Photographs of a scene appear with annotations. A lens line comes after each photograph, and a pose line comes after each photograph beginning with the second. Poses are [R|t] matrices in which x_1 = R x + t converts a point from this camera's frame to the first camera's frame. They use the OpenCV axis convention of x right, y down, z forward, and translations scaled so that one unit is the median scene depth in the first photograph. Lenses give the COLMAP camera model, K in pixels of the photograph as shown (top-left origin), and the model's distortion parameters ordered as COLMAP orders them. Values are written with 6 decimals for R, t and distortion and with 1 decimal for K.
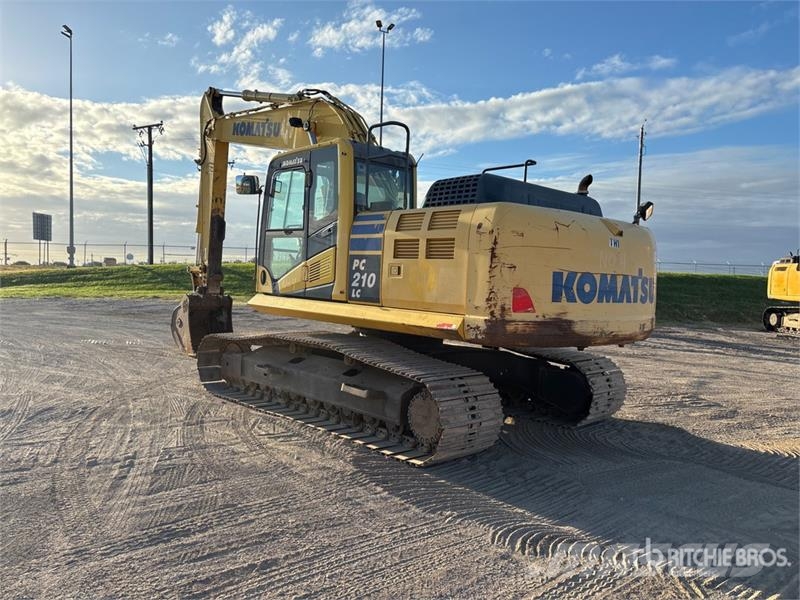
lens RADIAL K [[609.0, 0, 400.0], [0, 609.0, 300.0], [0, 0, 1]] dist [0.009466, 0.002800]
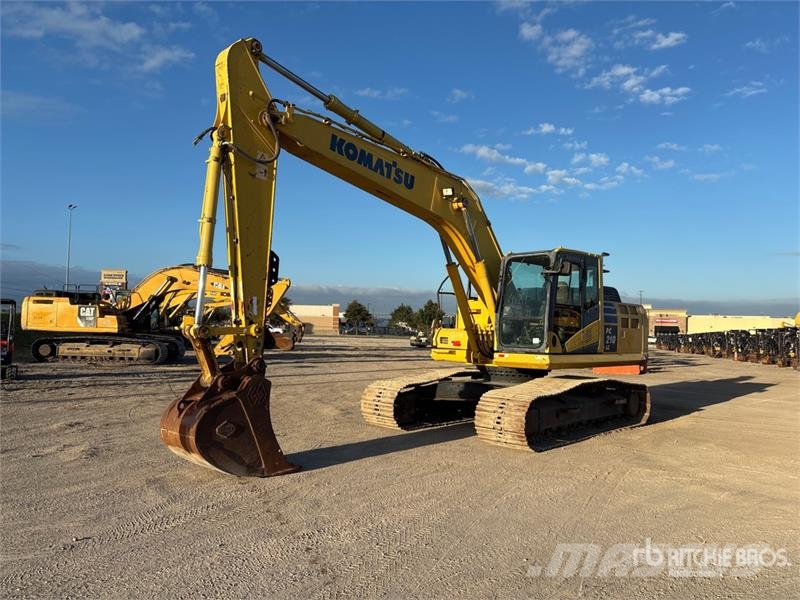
lens RADIAL K [[609.0, 0, 400.0], [0, 609.0, 300.0], [0, 0, 1]] dist [0.009466, 0.002800]
pose [[-0.049524, 0.007337, 0.998746, -1.773372], [0.015089, 0.999864, -0.006597, -0.143154], [-0.998659, 0.014744, -0.049628, 1.674714]]
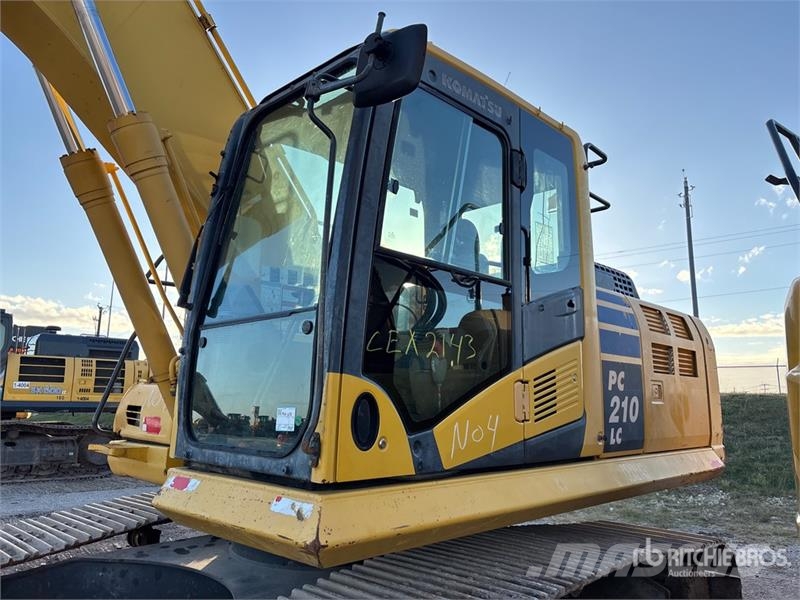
lens RADIAL K [[609.0, 0, 400.0], [0, 609.0, 300.0], [0, 0, 1]] dist [0.009466, 0.002800]
pose [[-0.052493, 0.118776, 0.991532, -0.595264], [0.022153, 0.992796, -0.117755, -0.069390], [-0.998376, 0.015785, -0.054746, 1.213306]]
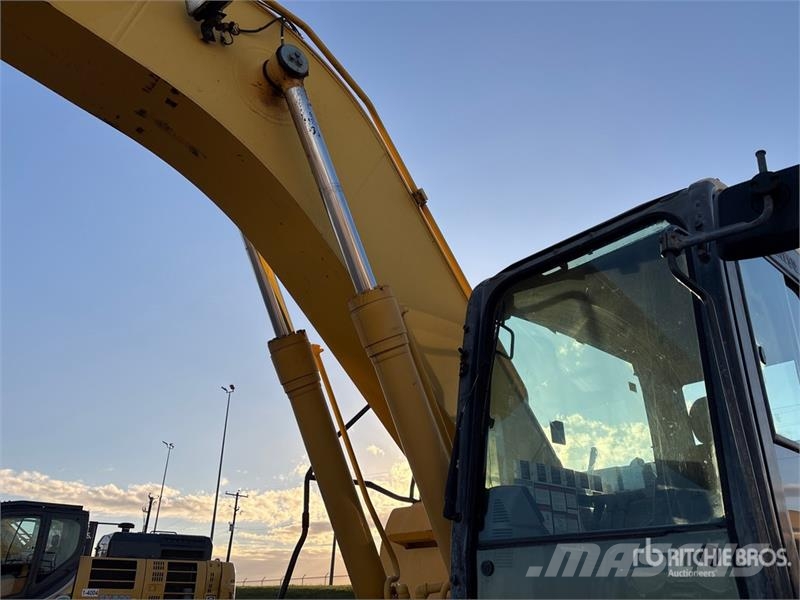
lens RADIAL K [[600.6, 0, 398.8], [0, 600.6, 284.3], [0, 0, 1]] dist [0.010385, -0.029939]
pose [[0.023236, 0.422062, 0.906269, -0.518129], [0.040519, 0.905371, -0.422683, -0.095977], [-0.998909, 0.046543, 0.003936, 1.361583]]
